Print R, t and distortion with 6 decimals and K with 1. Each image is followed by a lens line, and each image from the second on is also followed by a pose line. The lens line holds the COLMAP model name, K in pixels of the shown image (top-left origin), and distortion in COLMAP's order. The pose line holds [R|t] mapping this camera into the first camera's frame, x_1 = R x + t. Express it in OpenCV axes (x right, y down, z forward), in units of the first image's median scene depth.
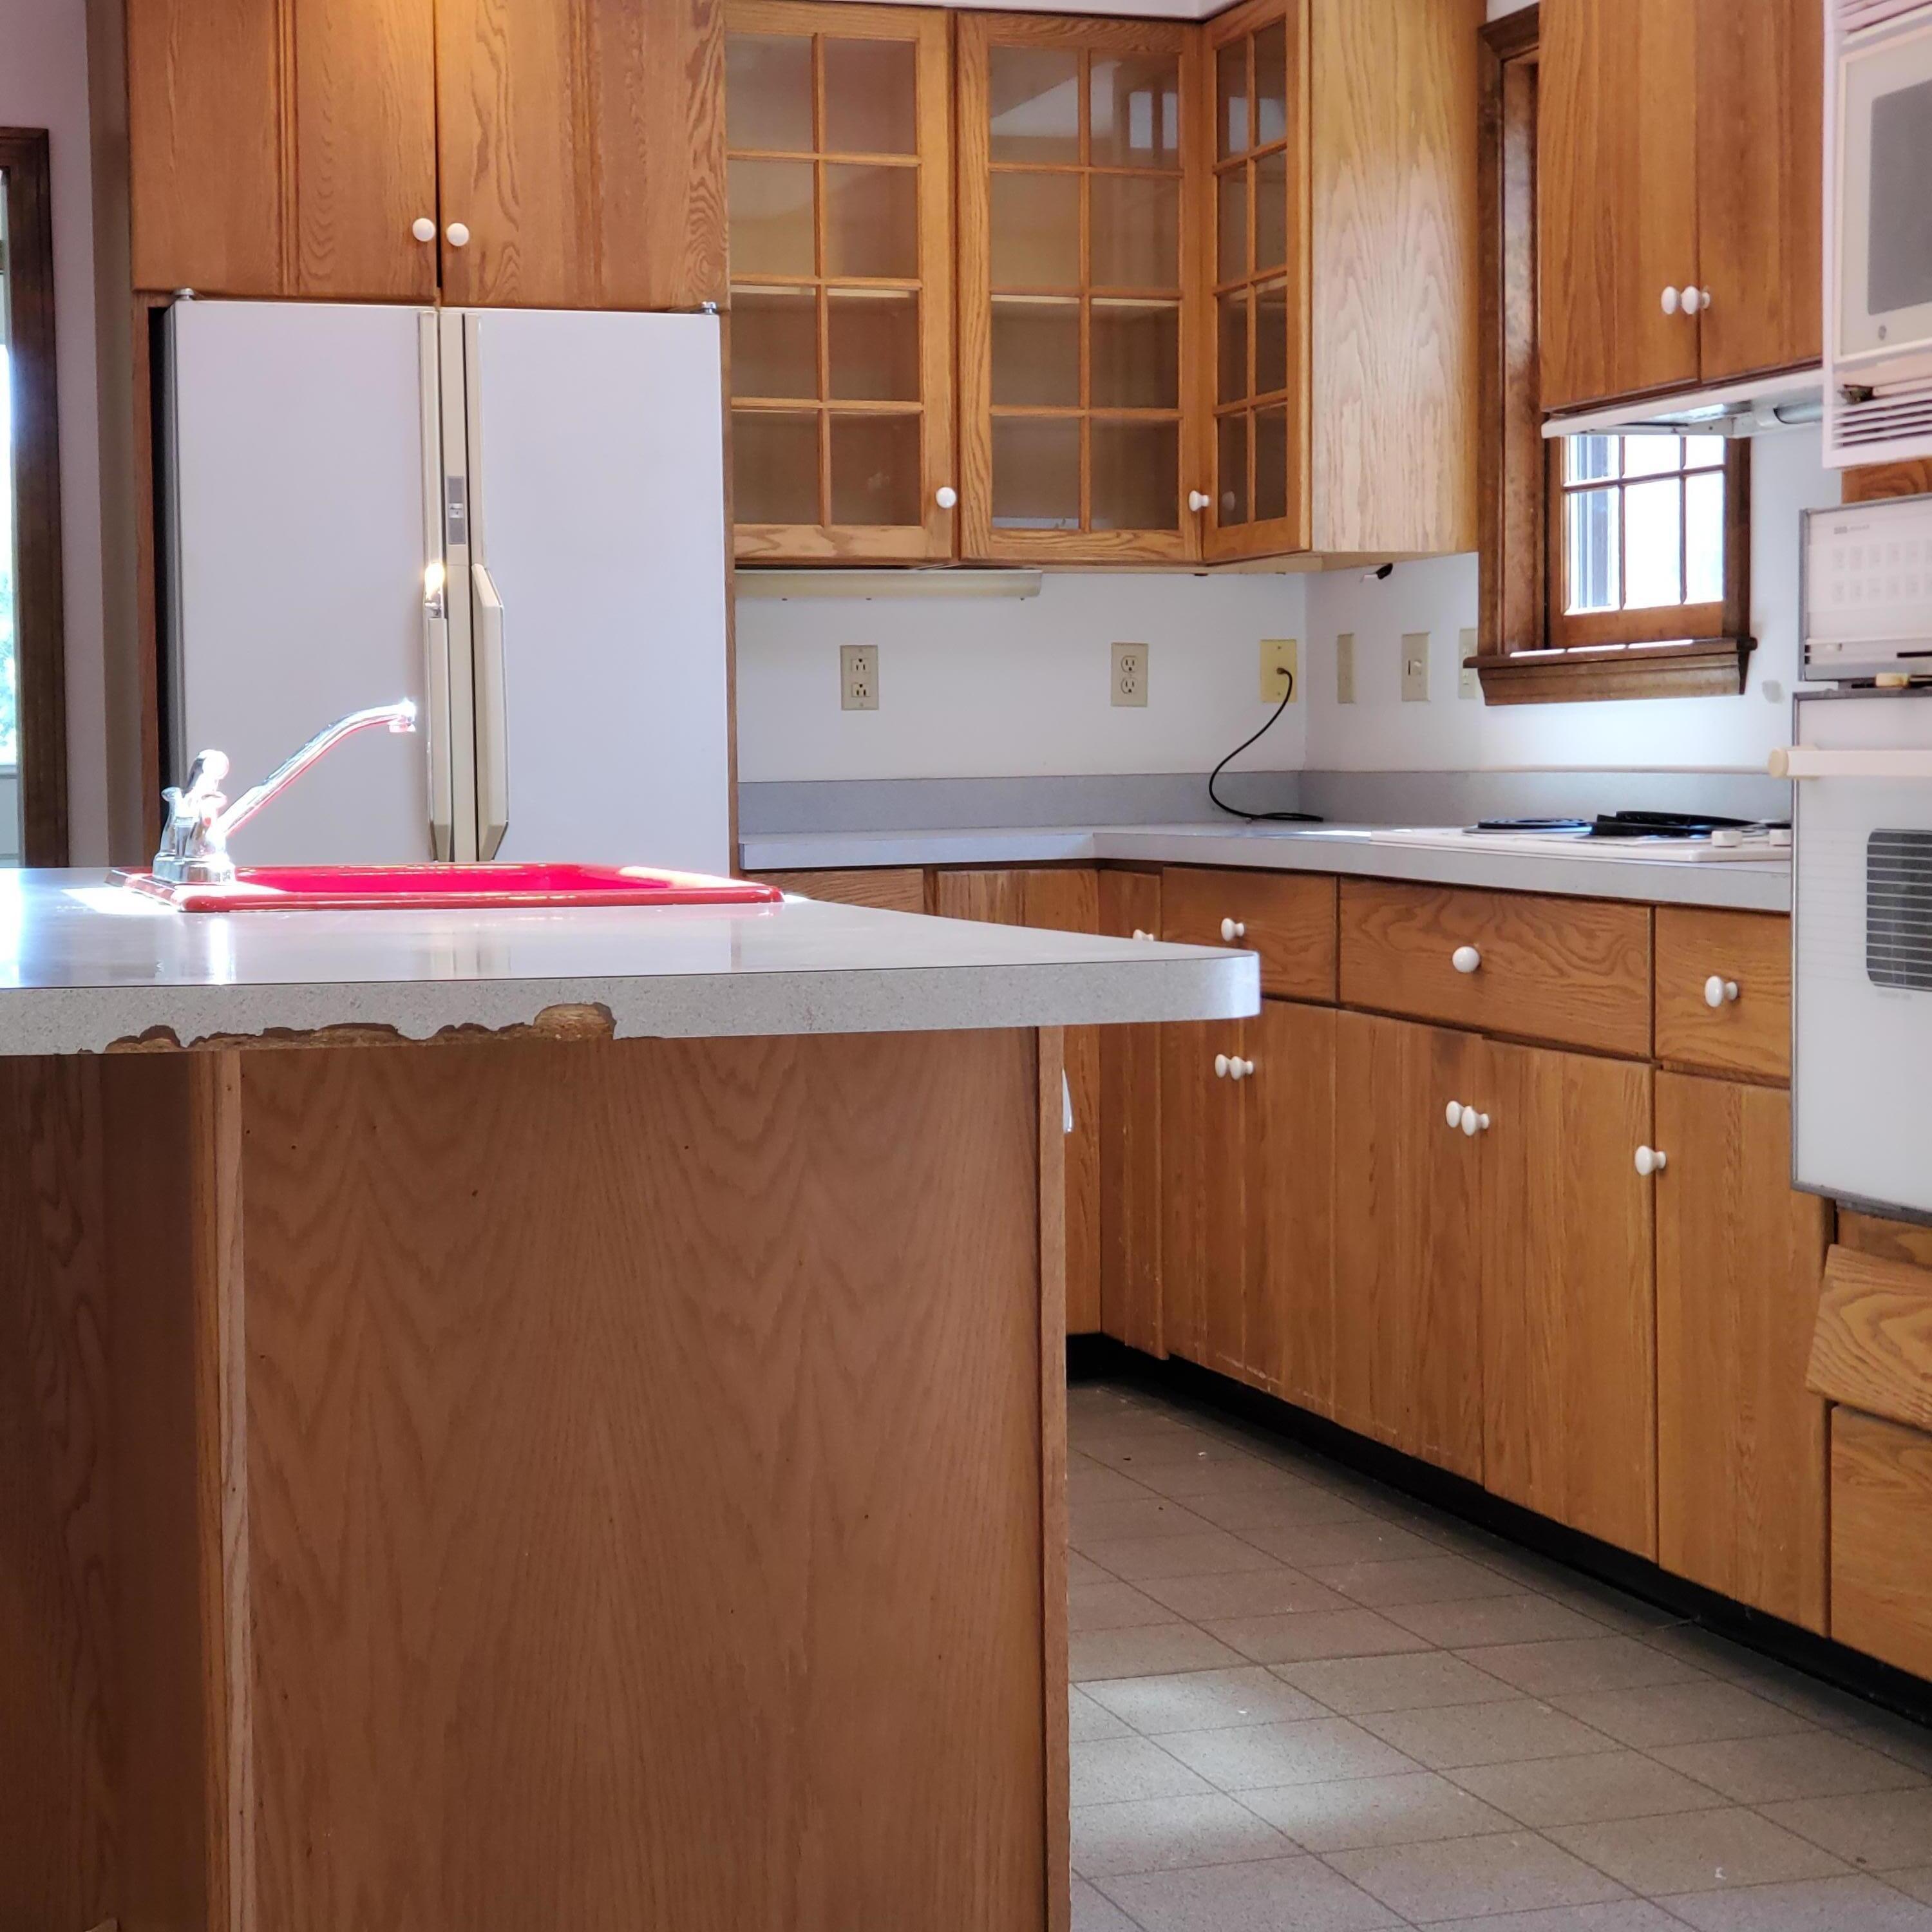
lens RADIAL K [[3804.0, 0, 966.0], [0, 3804.0, 966.0], [0, 0, 1]] dist [0.319697, -1.991568]
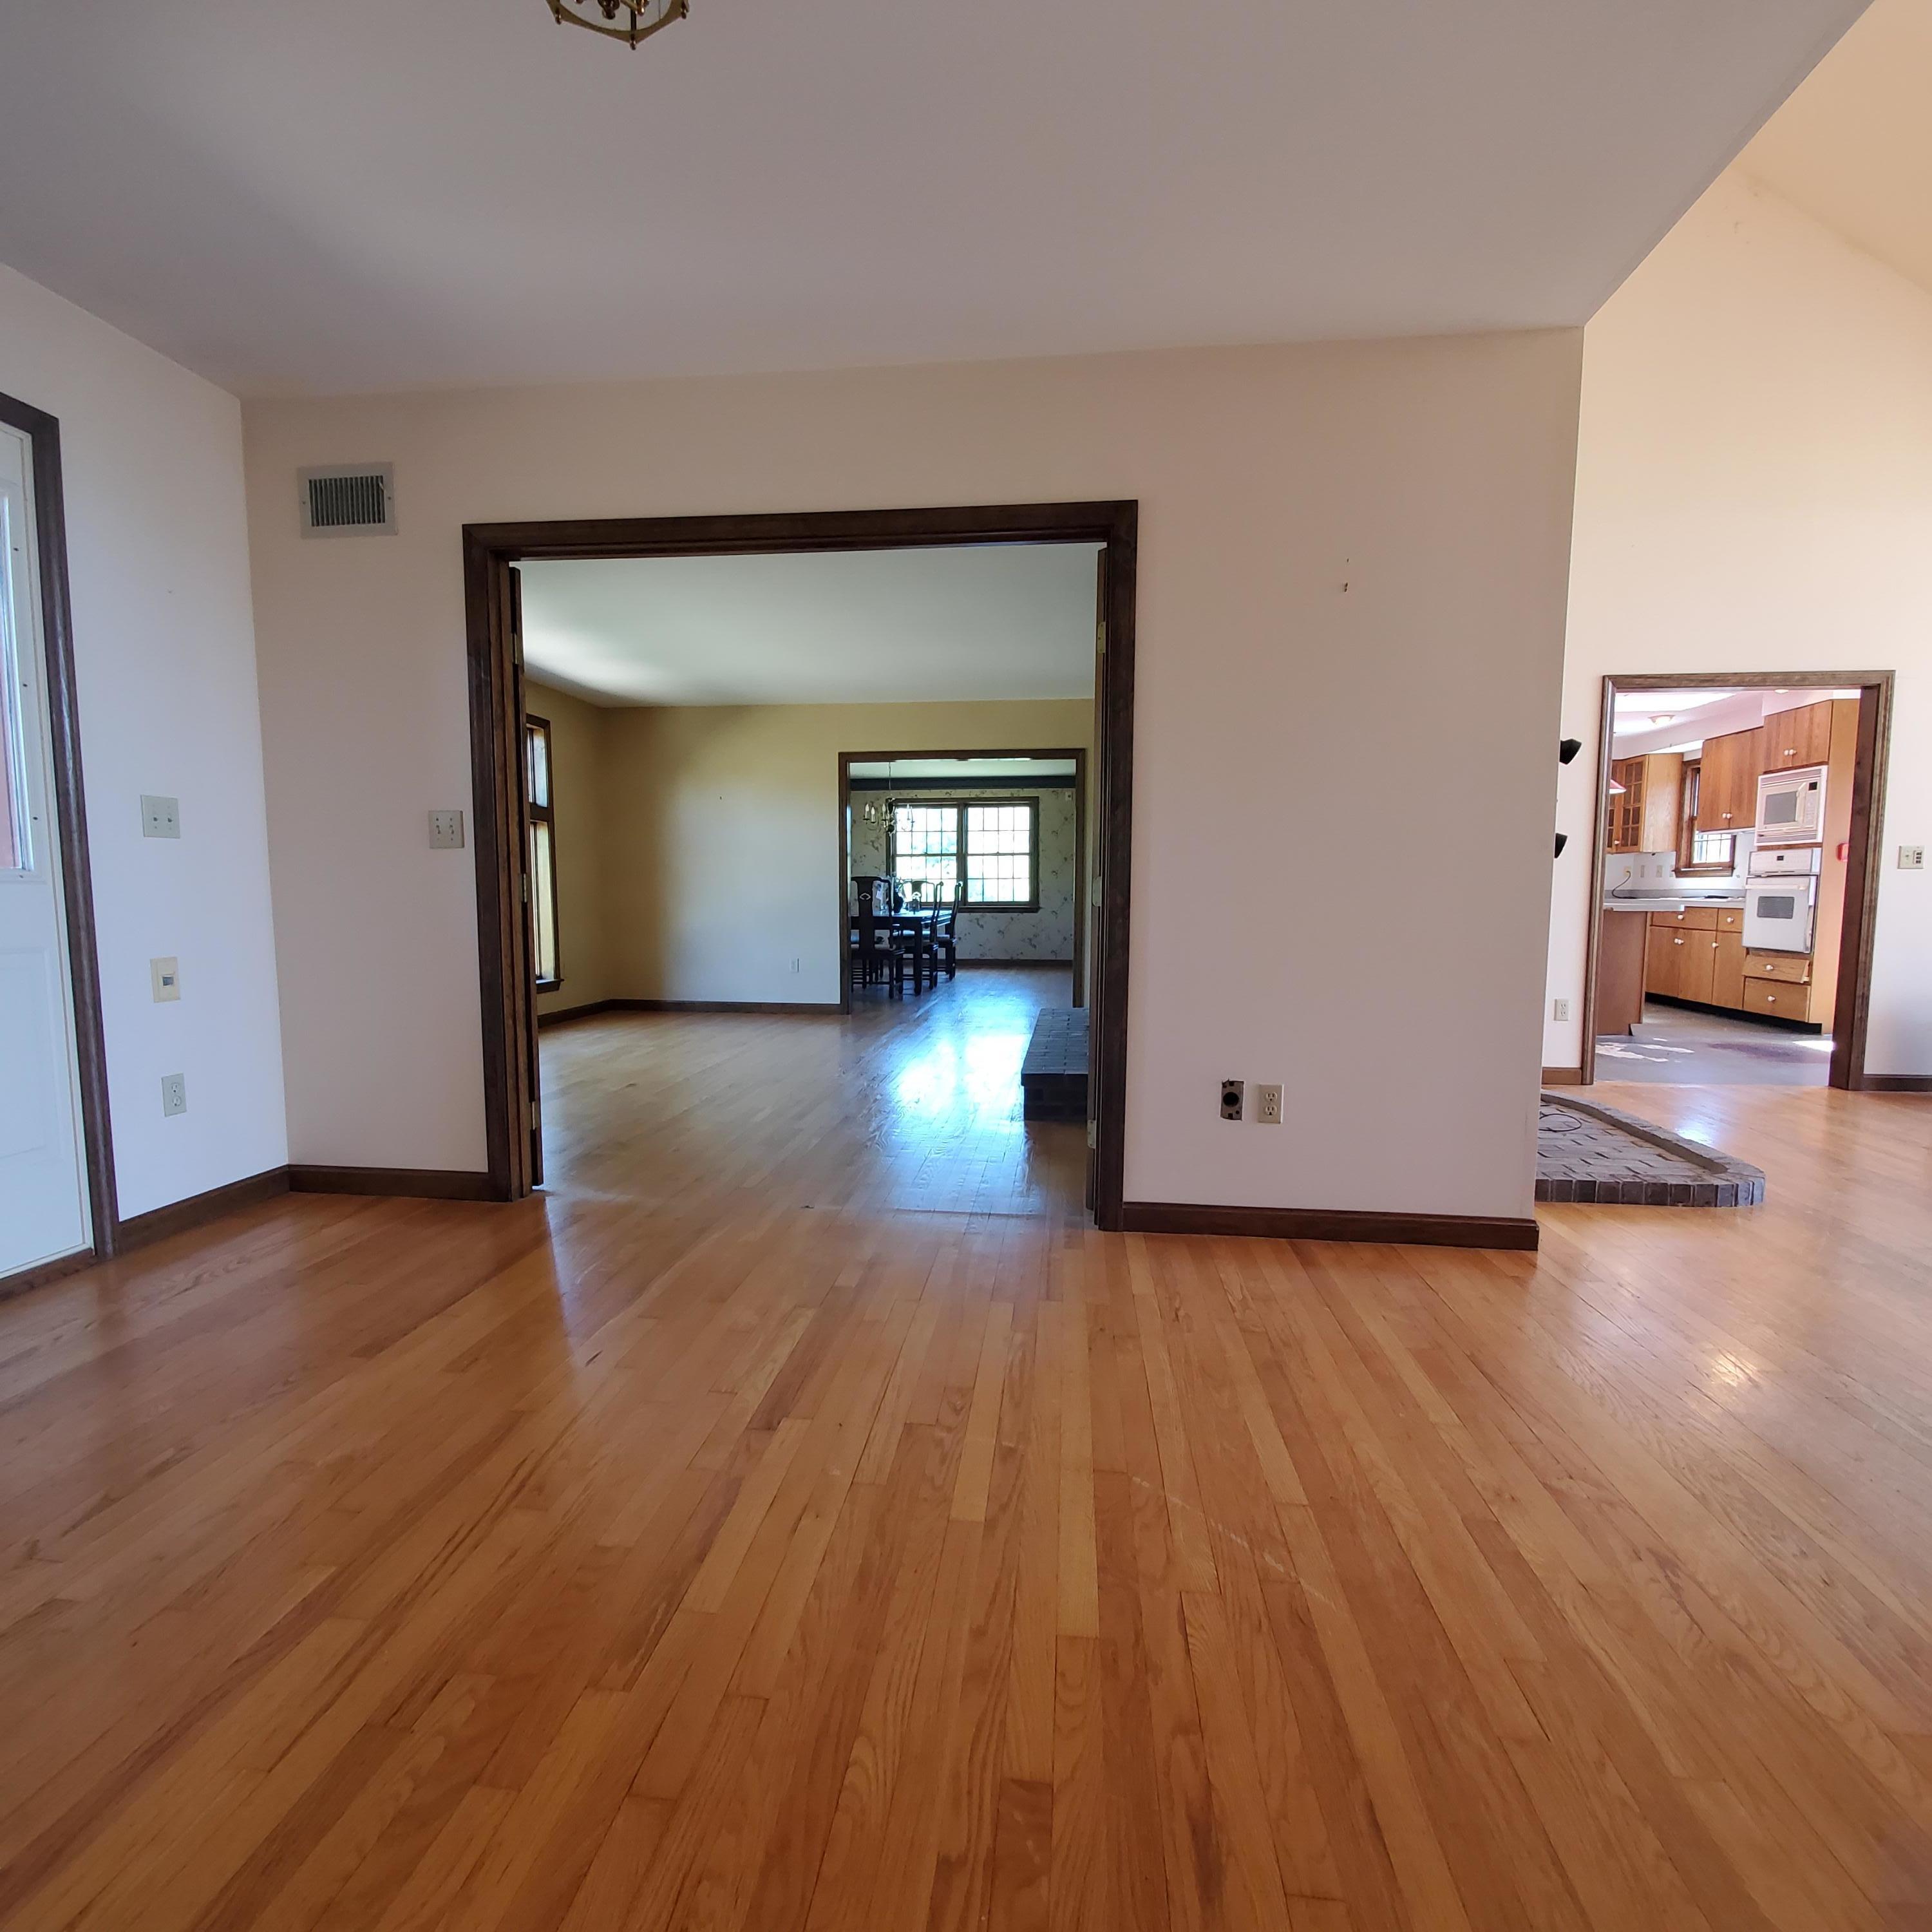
lens RADIAL K [[1019.9, 0, 957.4], [0, 1019.9, 990.6], [0, 0, 1]] dist [0.004371, 0.000644]
pose [[0.912378, 0.050460, -0.406227, -0.281588], [-0.031977, 0.998127, 0.052162, 0.072102], [0.408098, -0.034601, 0.912282, -1.108954]]
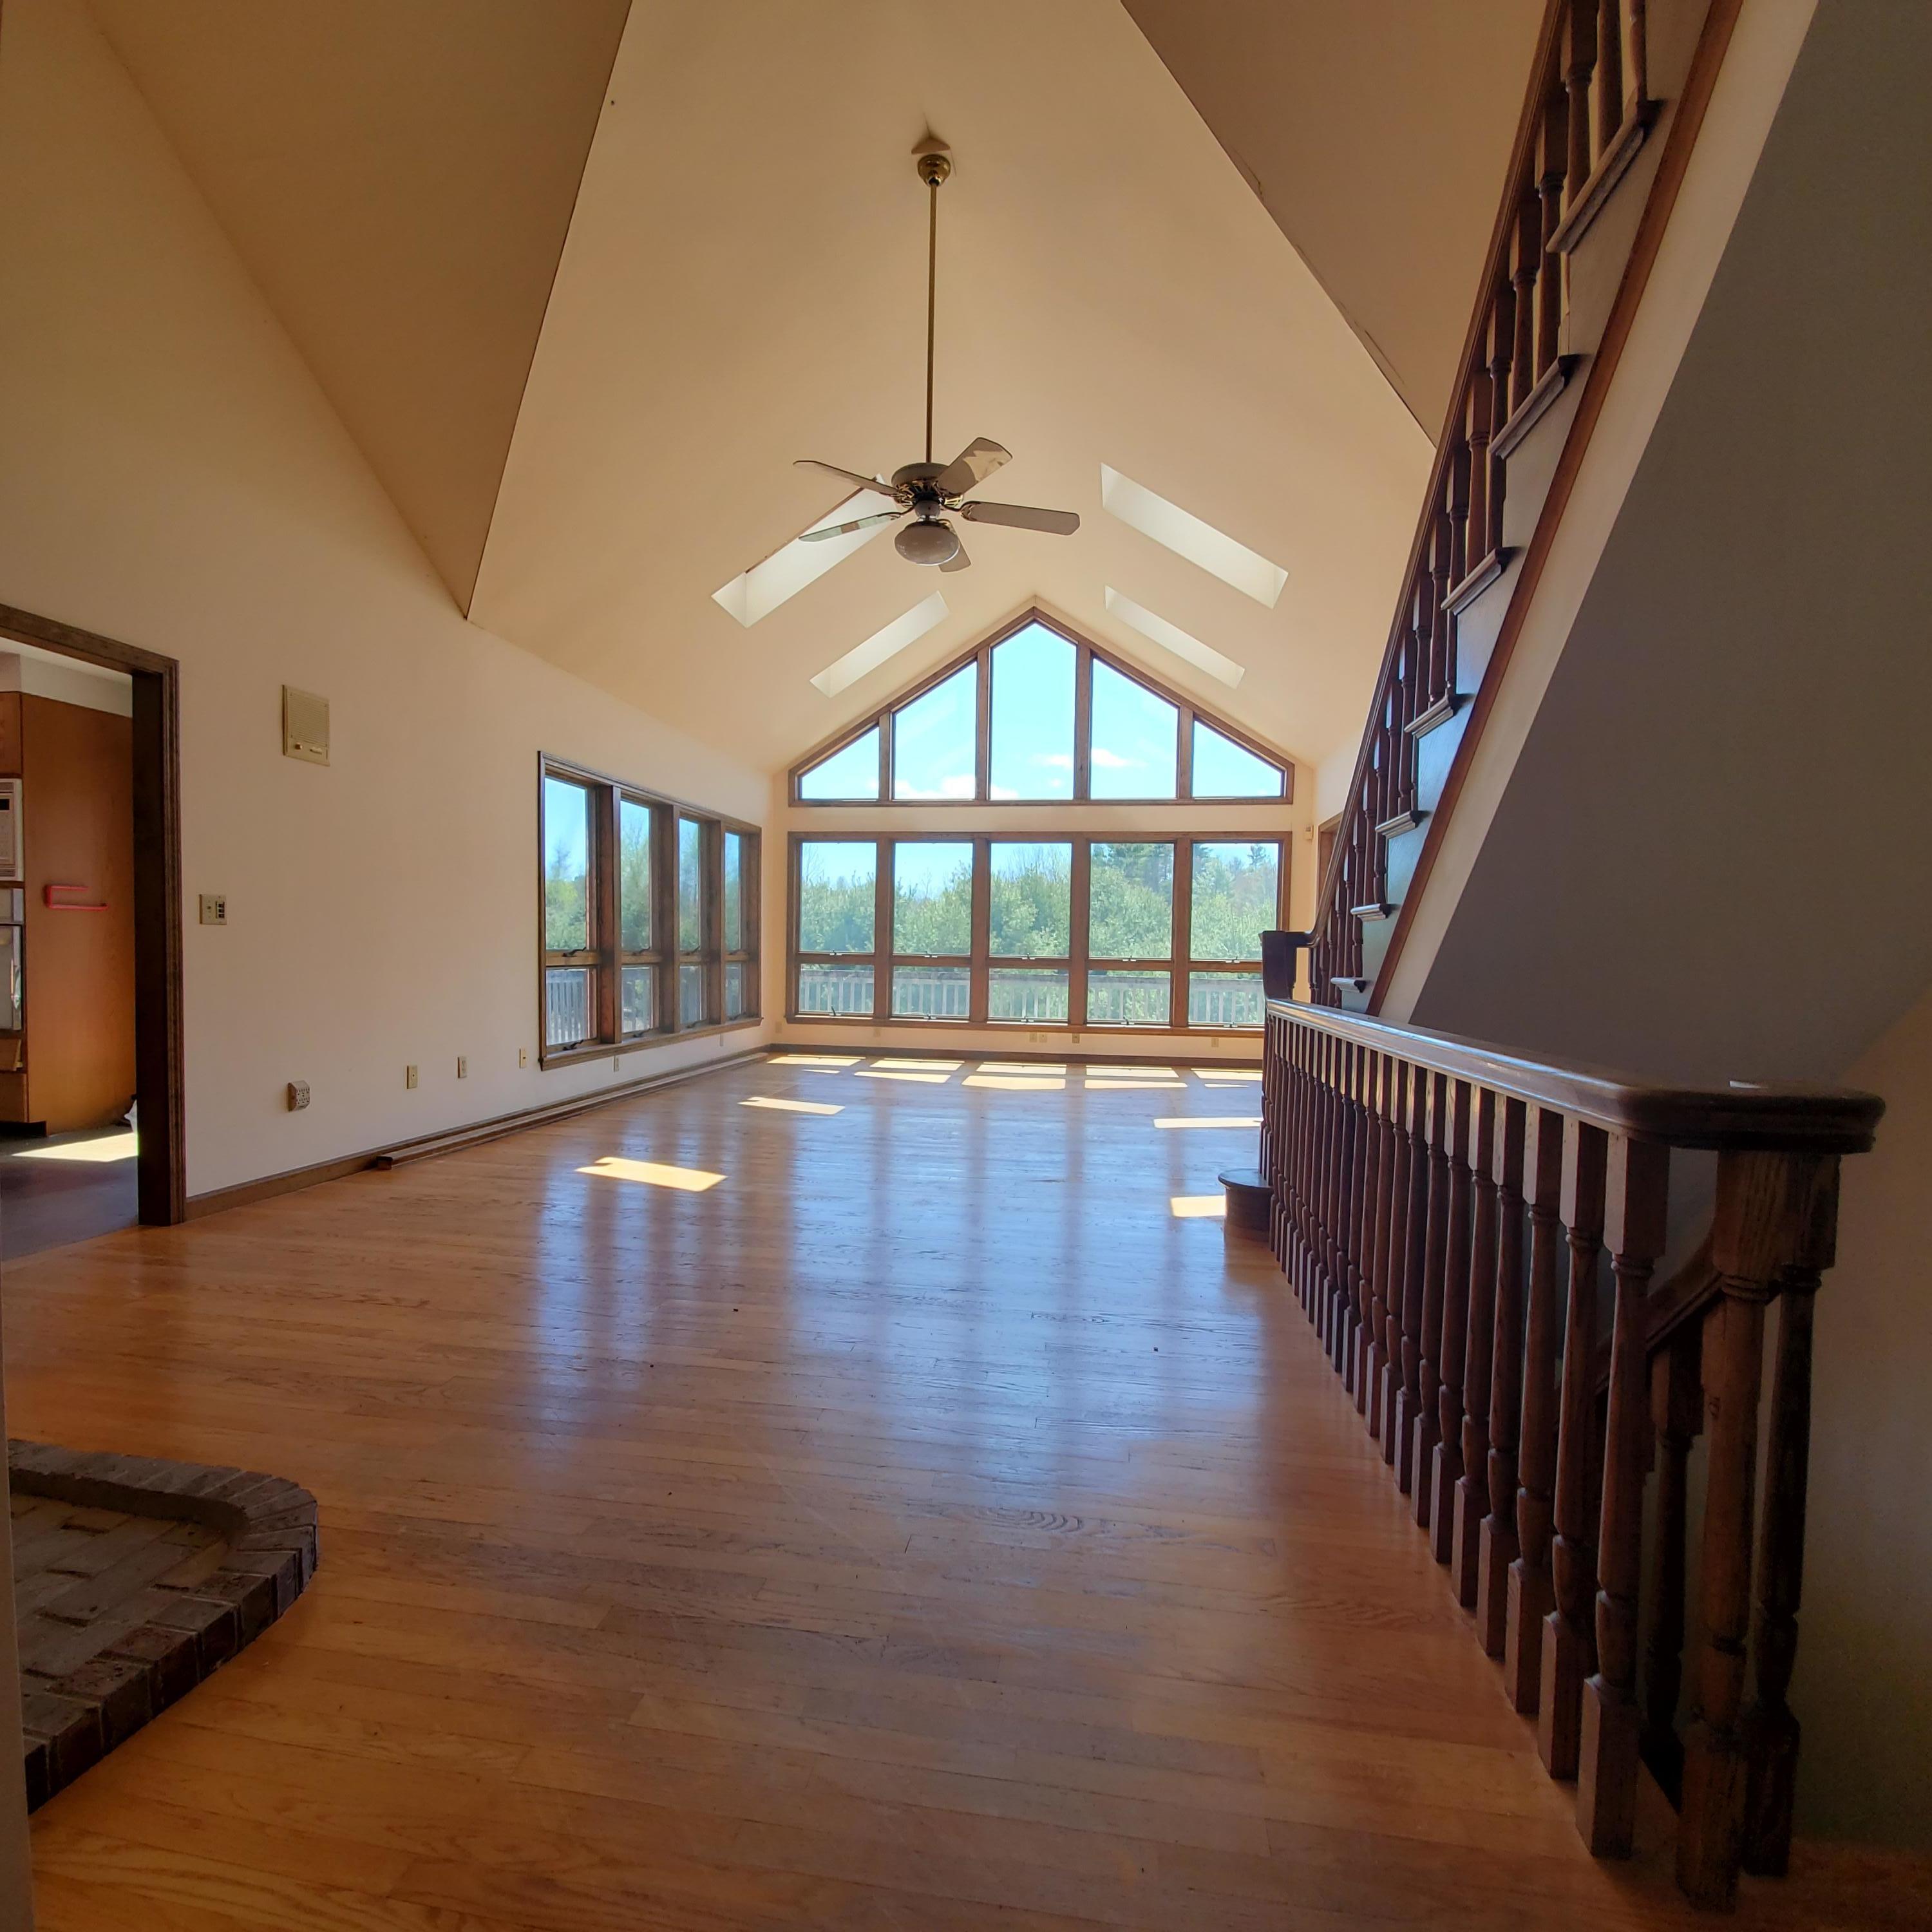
lens RADIAL K [[1019.9, 0, 957.4], [0, 1019.9, 990.6], [0, 0, 1]] dist [0.004371, 0.000644]
pose [[0.453482, -0.011237, 0.891194, -0.282373], [0.024767, 0.999693, 0.000002, 0.039213], [-0.890921, 0.022071, 0.453622, -0.653828]]
